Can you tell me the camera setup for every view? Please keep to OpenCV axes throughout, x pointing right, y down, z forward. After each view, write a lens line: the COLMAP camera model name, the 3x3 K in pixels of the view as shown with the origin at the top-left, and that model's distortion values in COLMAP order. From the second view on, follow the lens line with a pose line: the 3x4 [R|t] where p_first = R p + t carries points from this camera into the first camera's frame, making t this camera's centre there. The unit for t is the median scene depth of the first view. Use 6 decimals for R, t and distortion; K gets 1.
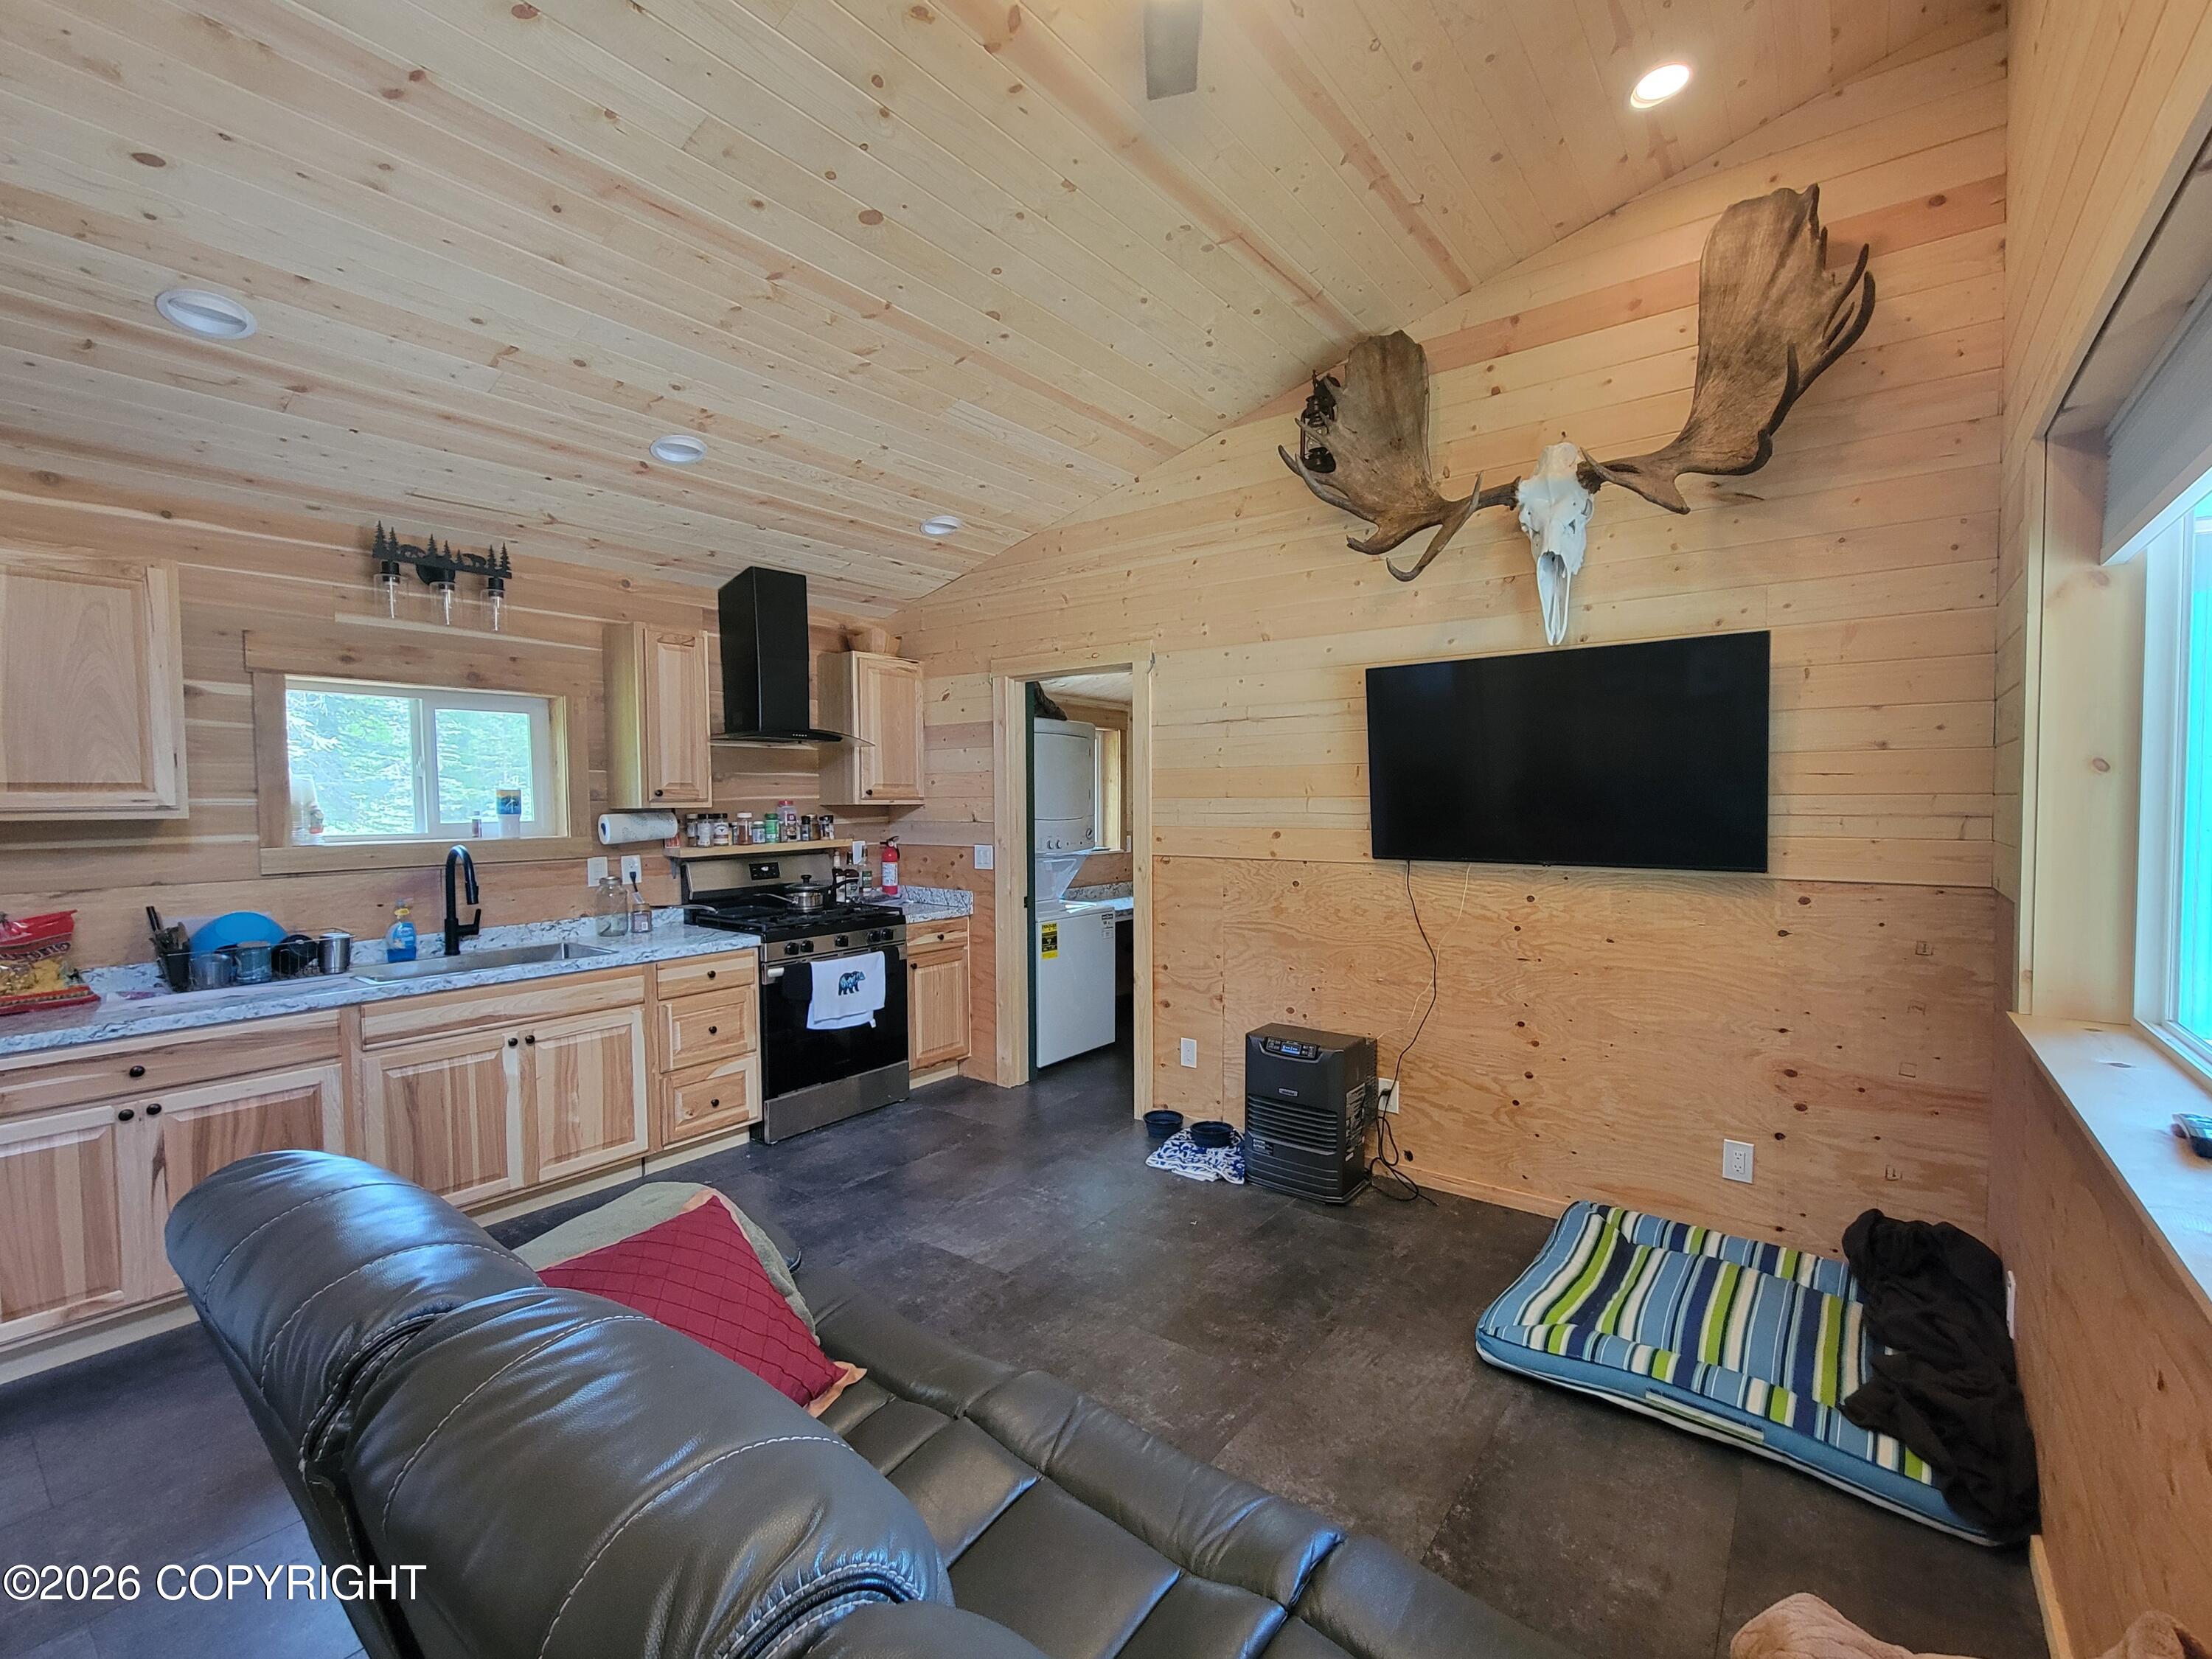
lens RADIAL K [[972.3, 0, 1114.2], [0, 972.3, 831.8], [0, 0, 1]] dist [0.004275, -0.002090]
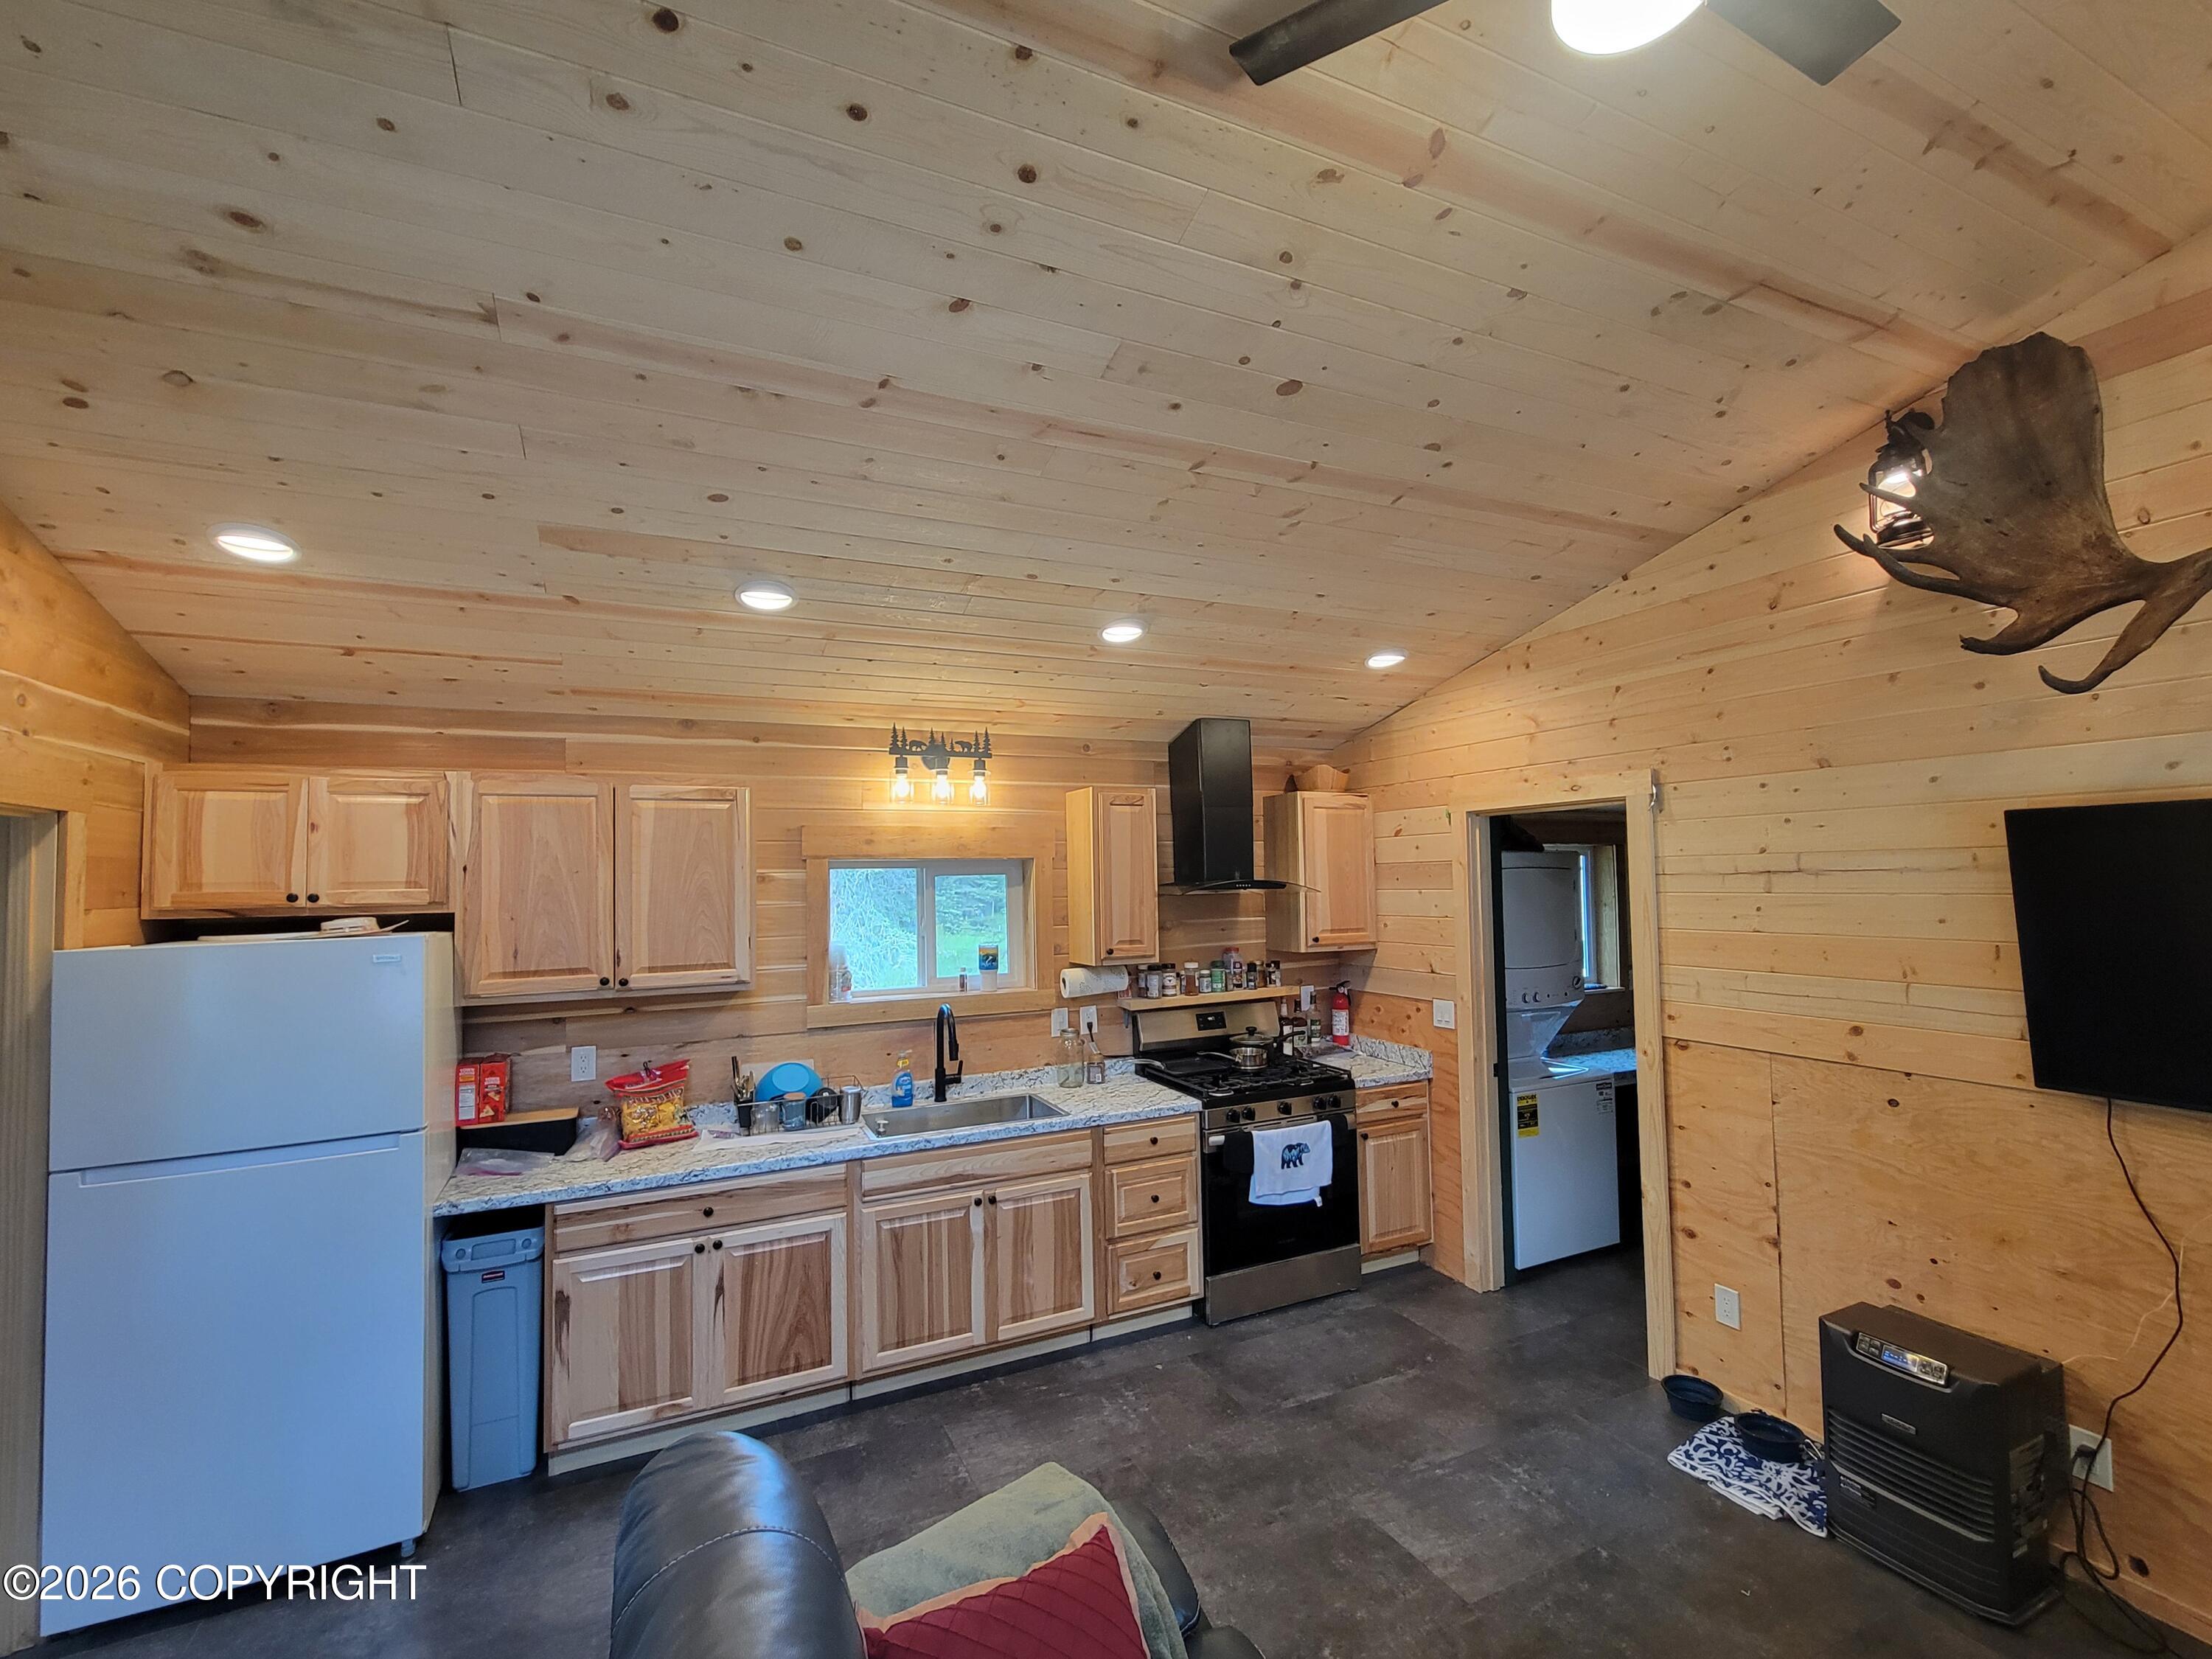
lens RADIAL K [[972.3, 0, 1106.9], [0, 972.3, 836.7], [0, 0, 1]] dist [0.004275, -0.002090]
pose [[0.886383, -0.029653, -0.462002, 0.010540], [-0.004807, 0.997303, -0.073233, -0.094457], [0.462927, 0.067133, 0.883850, 0.086860]]
